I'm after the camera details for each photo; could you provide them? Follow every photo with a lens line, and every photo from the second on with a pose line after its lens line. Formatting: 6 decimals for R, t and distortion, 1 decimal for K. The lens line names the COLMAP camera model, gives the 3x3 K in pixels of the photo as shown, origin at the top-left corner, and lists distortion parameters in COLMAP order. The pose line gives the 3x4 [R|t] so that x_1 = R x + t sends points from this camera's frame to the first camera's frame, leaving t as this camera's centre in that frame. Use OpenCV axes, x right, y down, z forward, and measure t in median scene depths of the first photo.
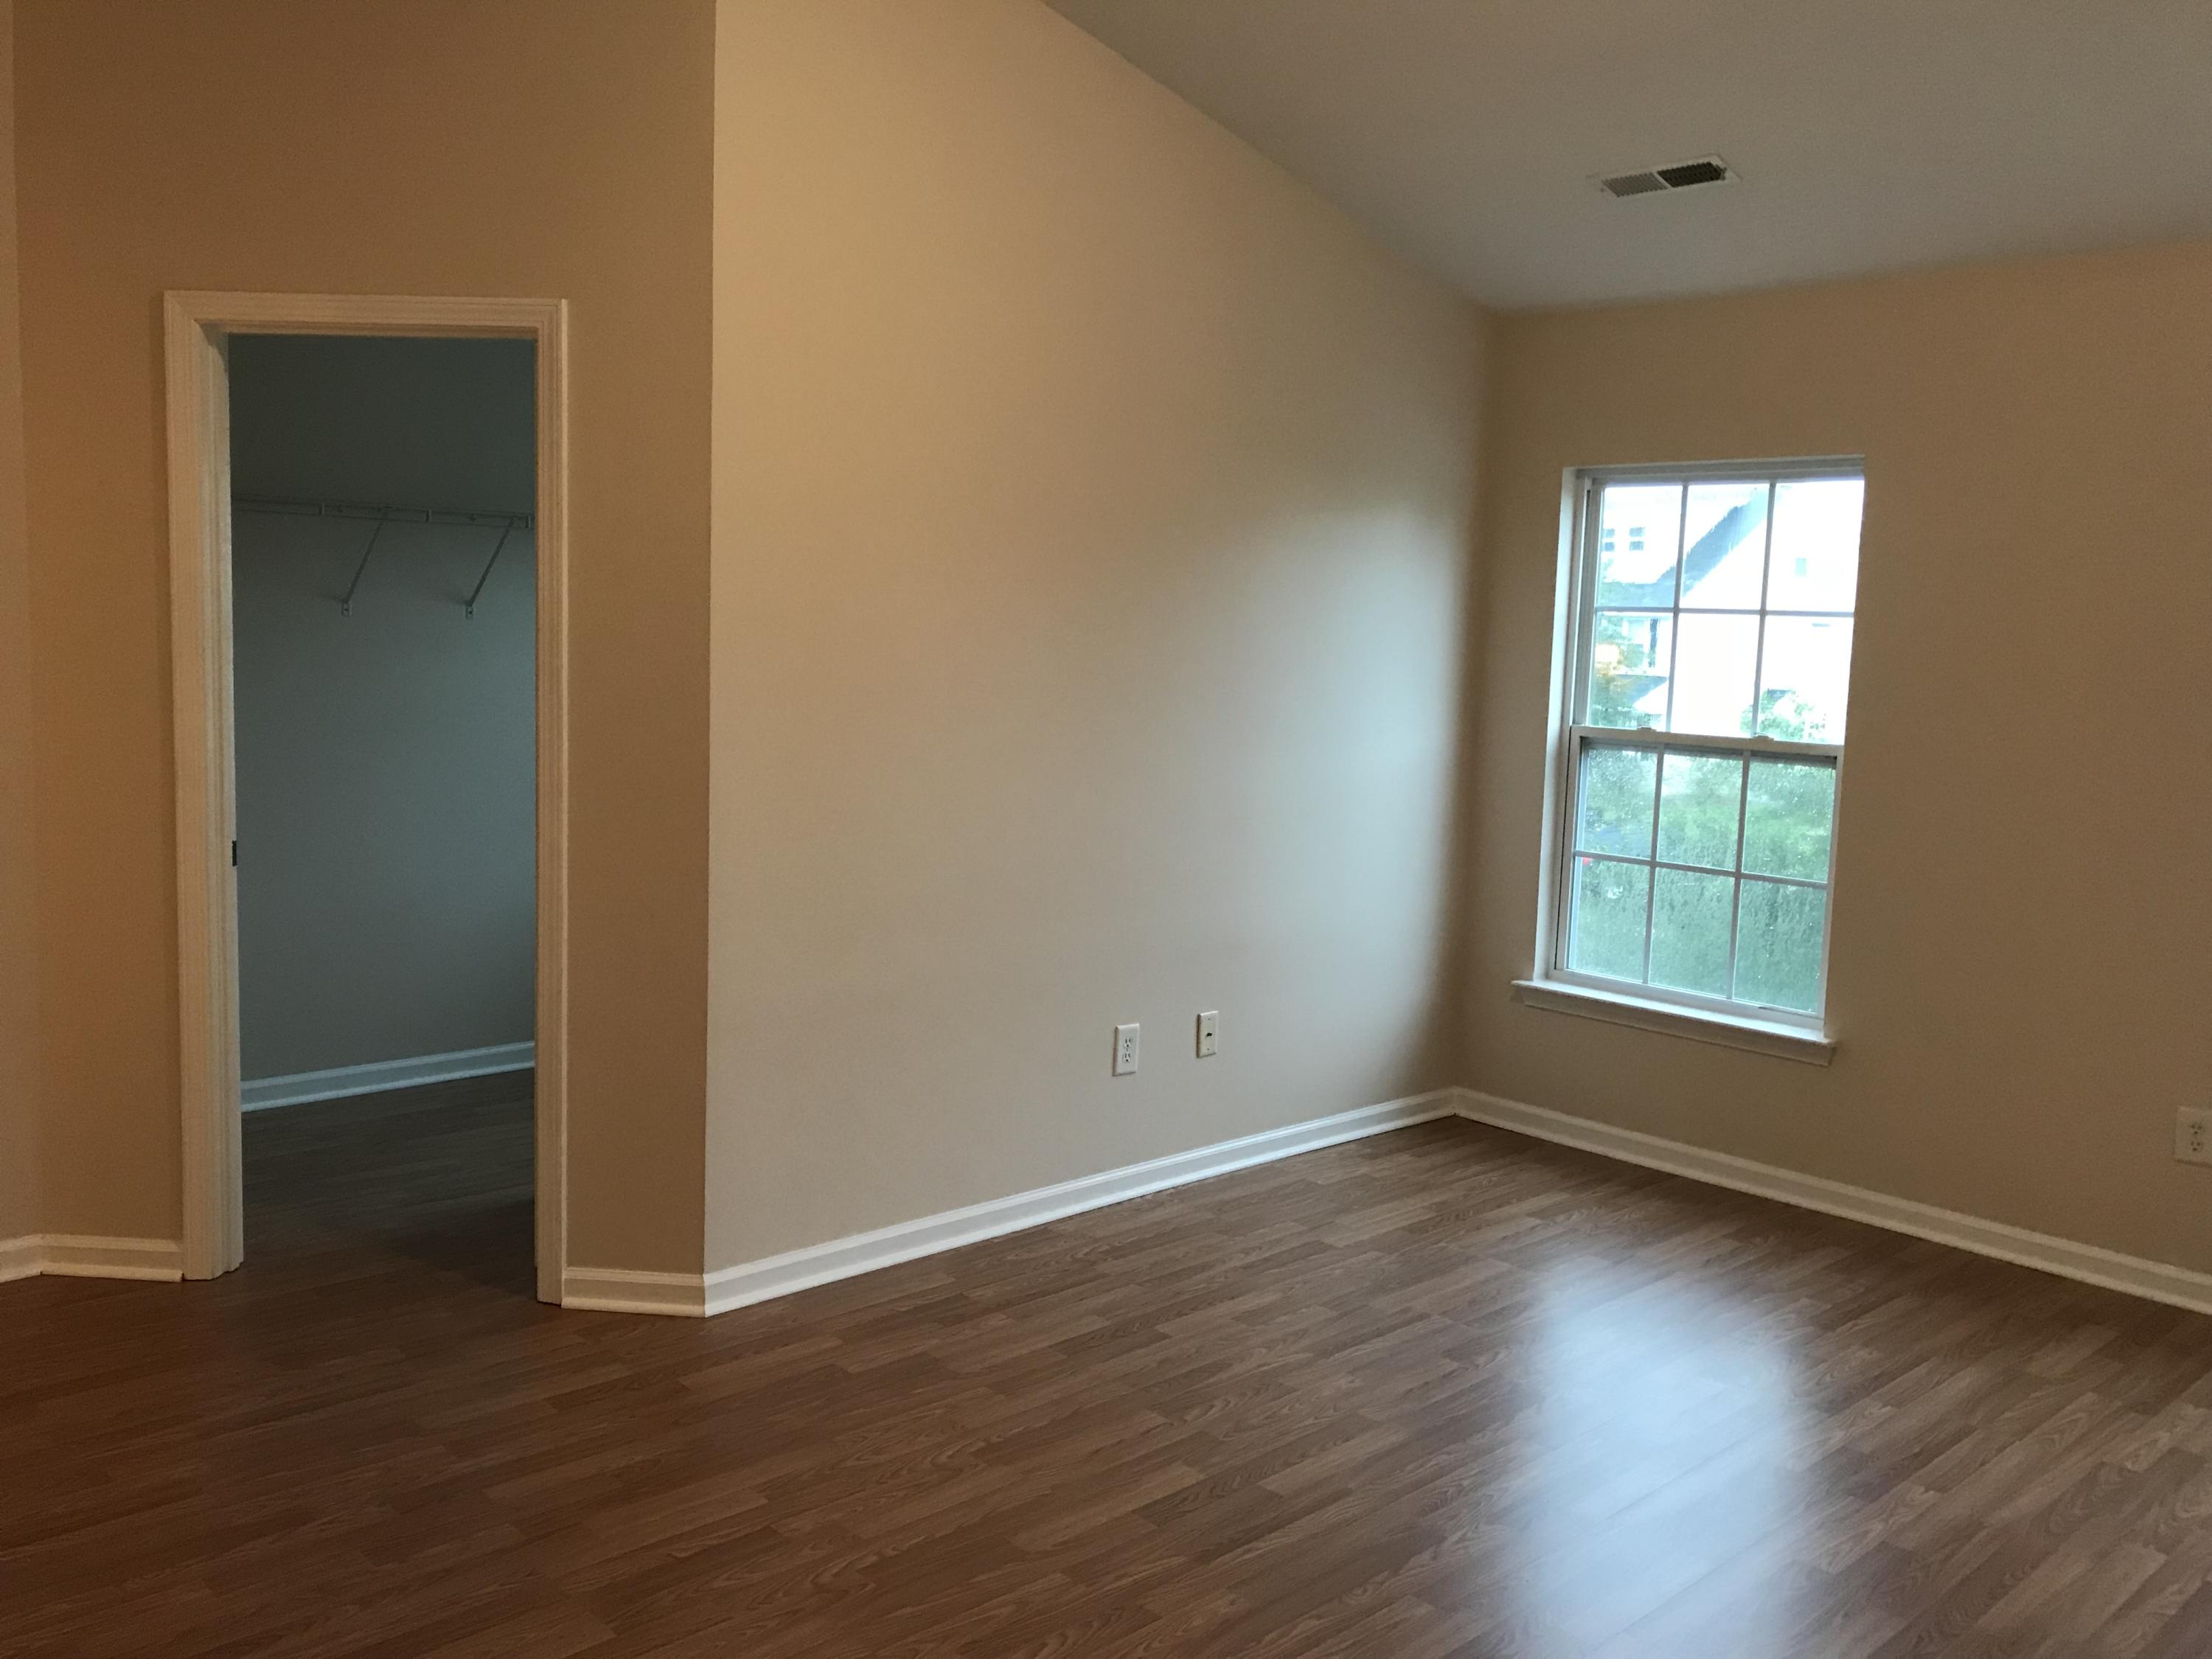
lens RADIAL K [[1833.2, 0, 1097.6], [0, 1833.2, 817.6], [0, 0, 1]] dist [0.006735, 0.013020]
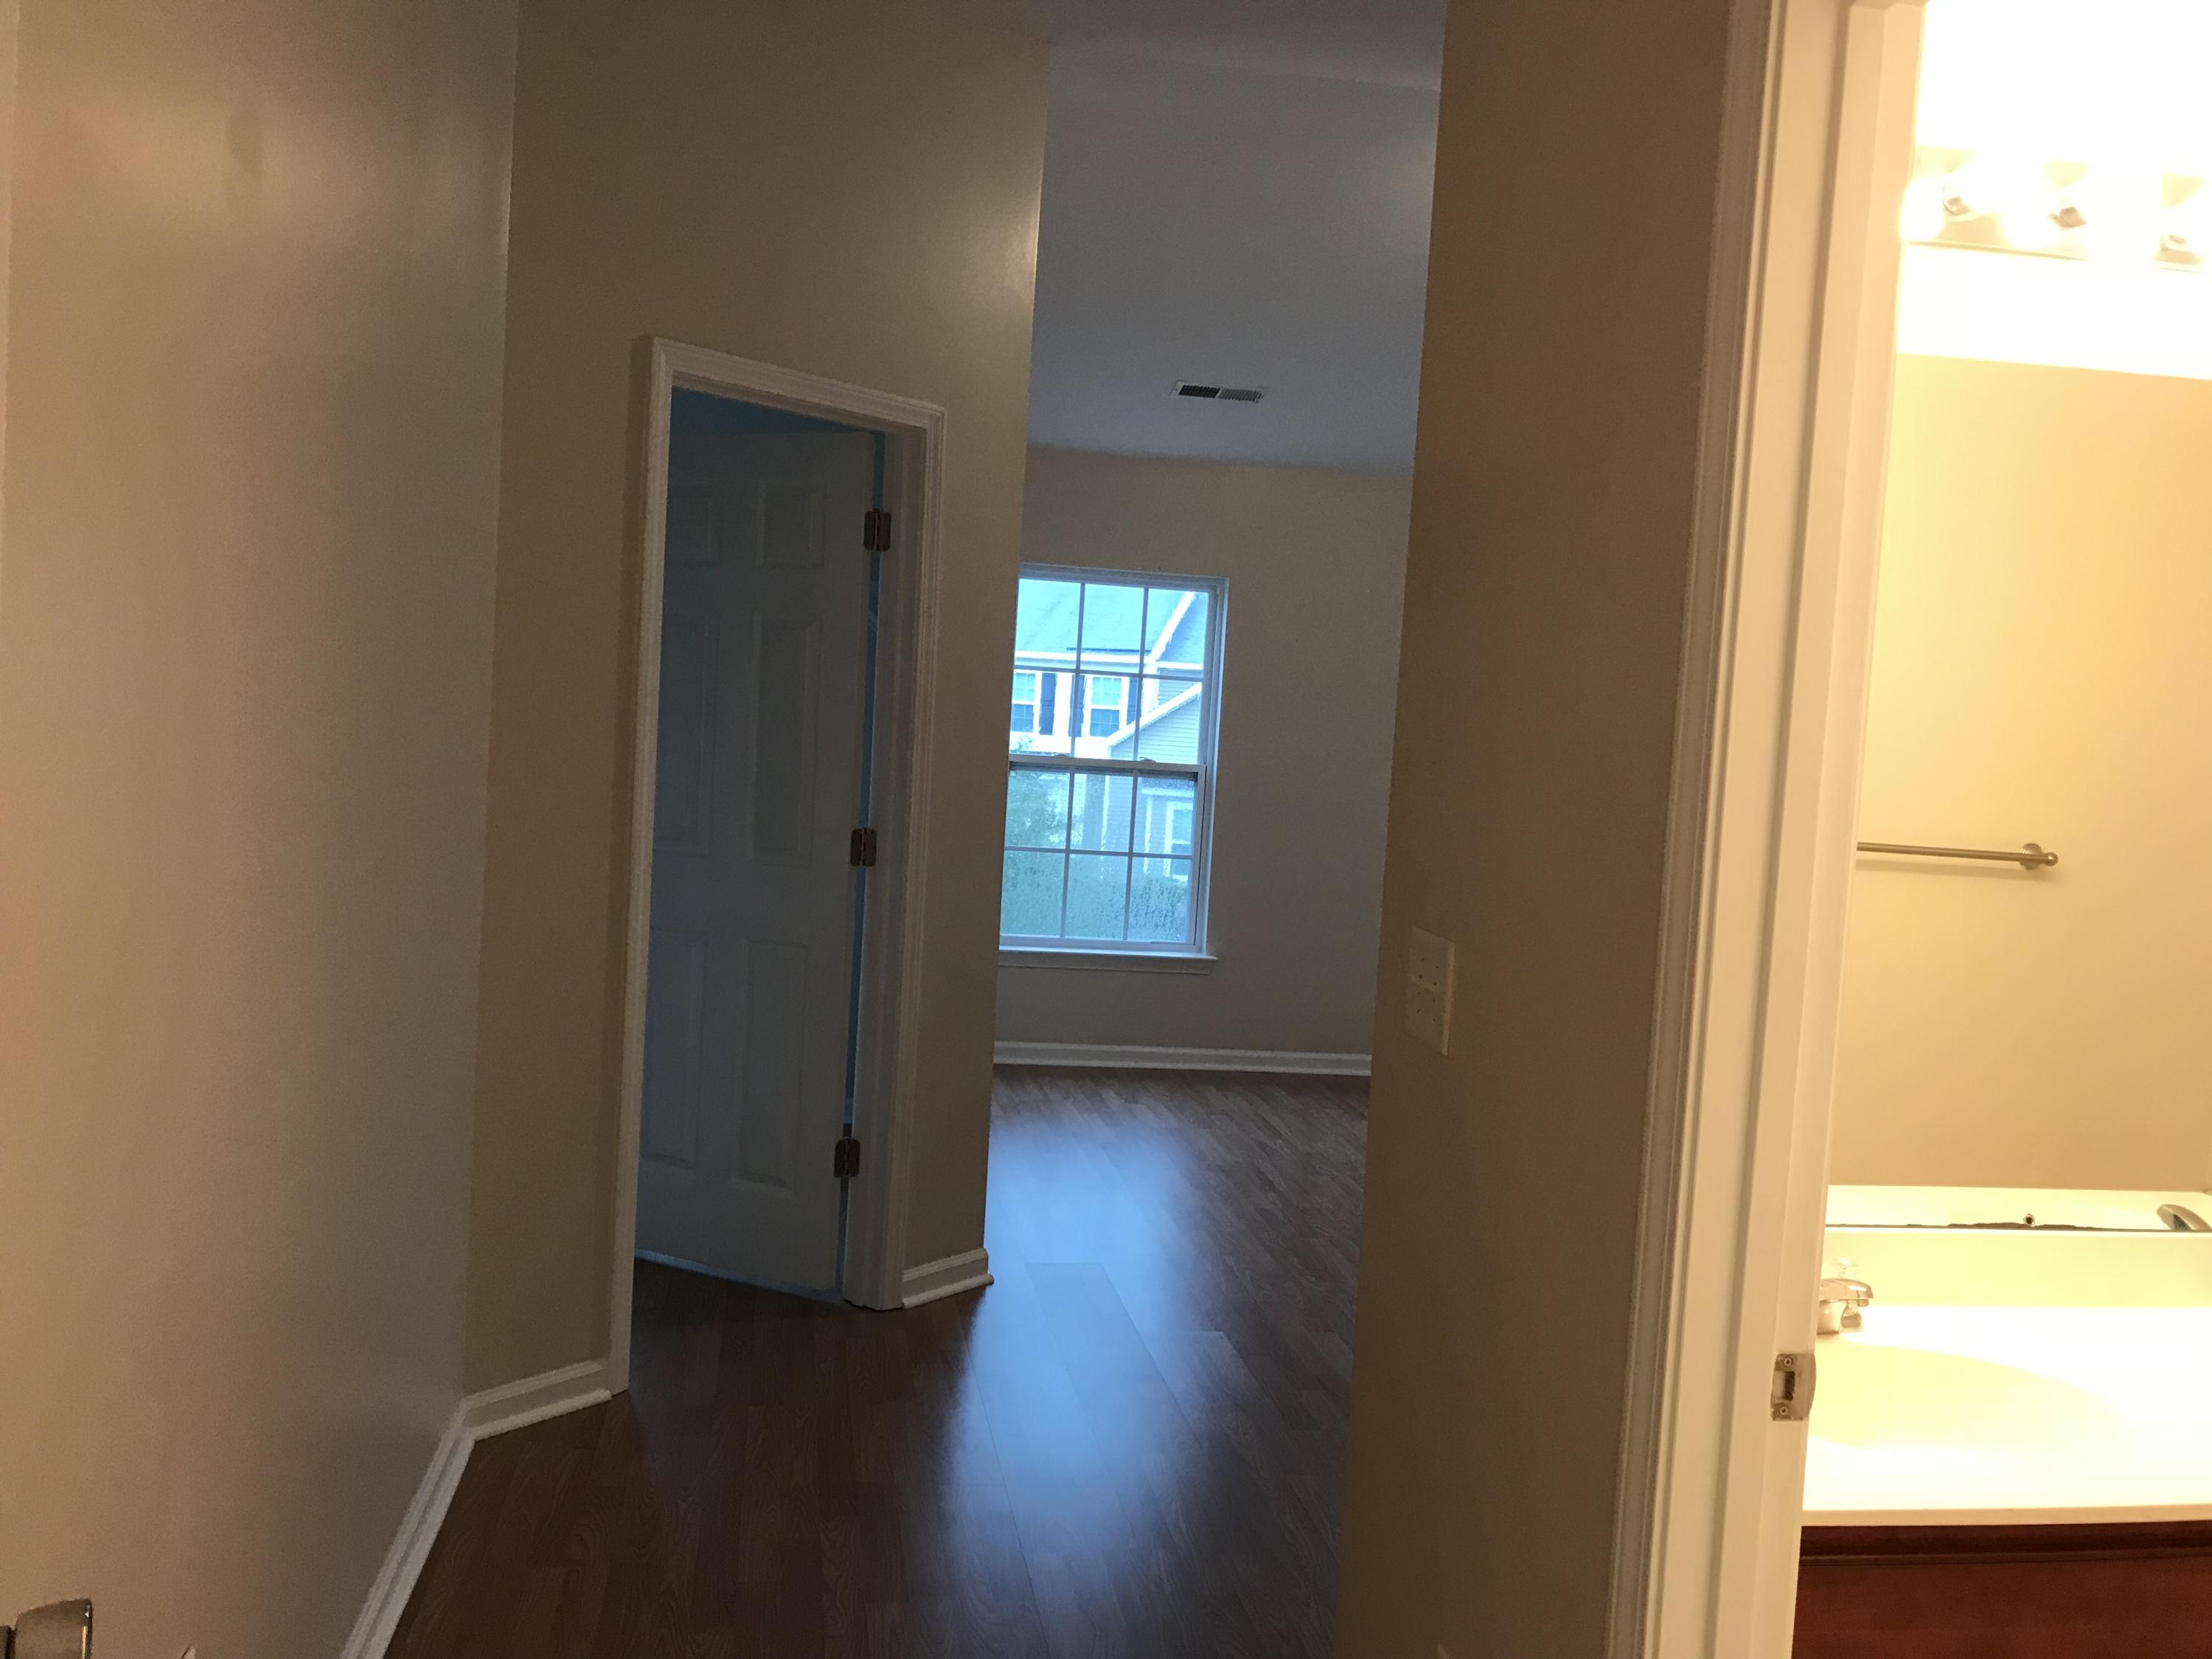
lens RADIAL K [[1833.2, 0, 1097.6], [0, 1833.2, 817.6], [0, 0, 1]] dist [0.006735, 0.013020]
pose [[0.551644, -0.049186, 0.832628, -0.995682], [0.039262, 0.998684, 0.032983, -0.053417], [-0.833155, 0.014496, 0.552850, 0.251869]]
